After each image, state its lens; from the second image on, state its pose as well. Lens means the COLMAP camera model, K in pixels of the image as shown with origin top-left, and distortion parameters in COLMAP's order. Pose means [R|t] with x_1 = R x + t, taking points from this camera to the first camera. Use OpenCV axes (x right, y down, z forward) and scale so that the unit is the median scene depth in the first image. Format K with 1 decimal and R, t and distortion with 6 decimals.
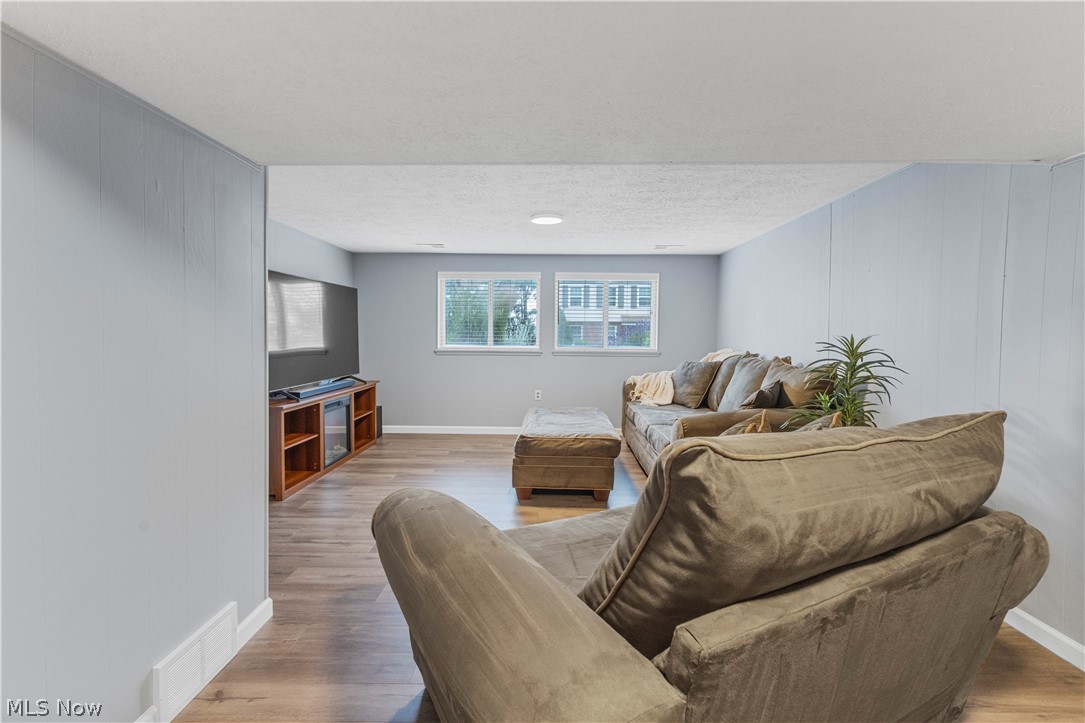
lens RADIAL K [[474.0, 0, 549.7], [0, 474.0, 332.4], [0, 0, 1]] dist [0.002317, 0.000389]
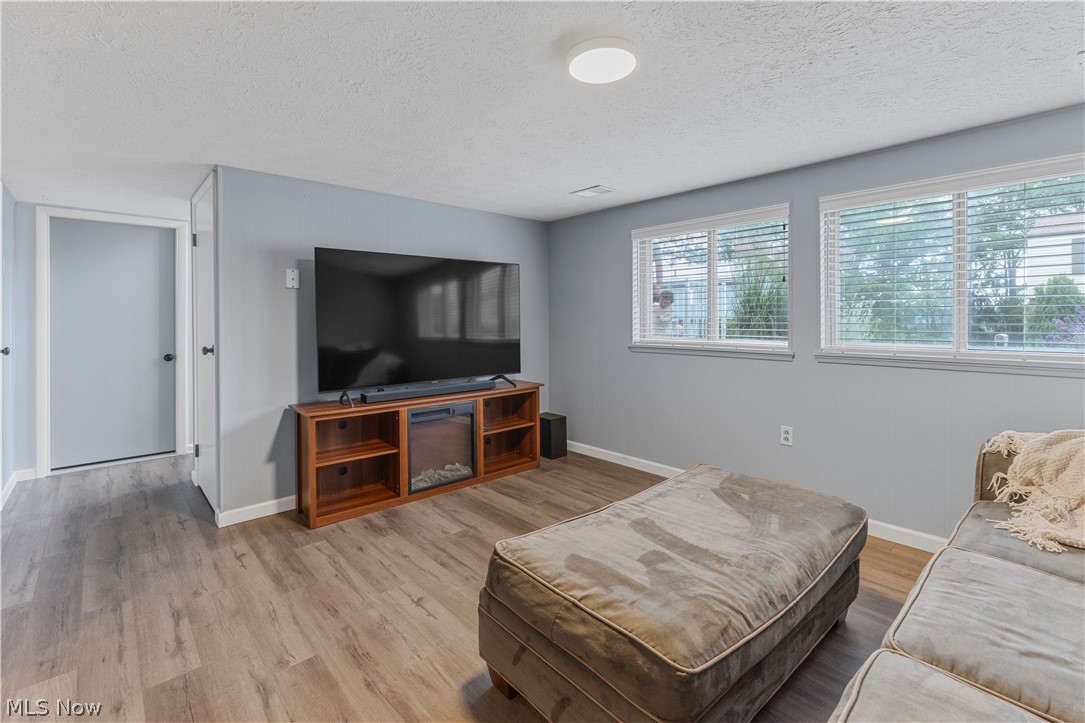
lens RADIAL K [[484.6, 0, 544.8], [0, 484.6, 314.3], [0, 0, 1]] dist [0.006960, -0.000566]
pose [[0.678793, -0.016901, -0.734135, 0.219393], [0.010779, 0.999857, -0.013052, 0.001407], [0.734251, 0.000946, 0.678878, 0.496868]]
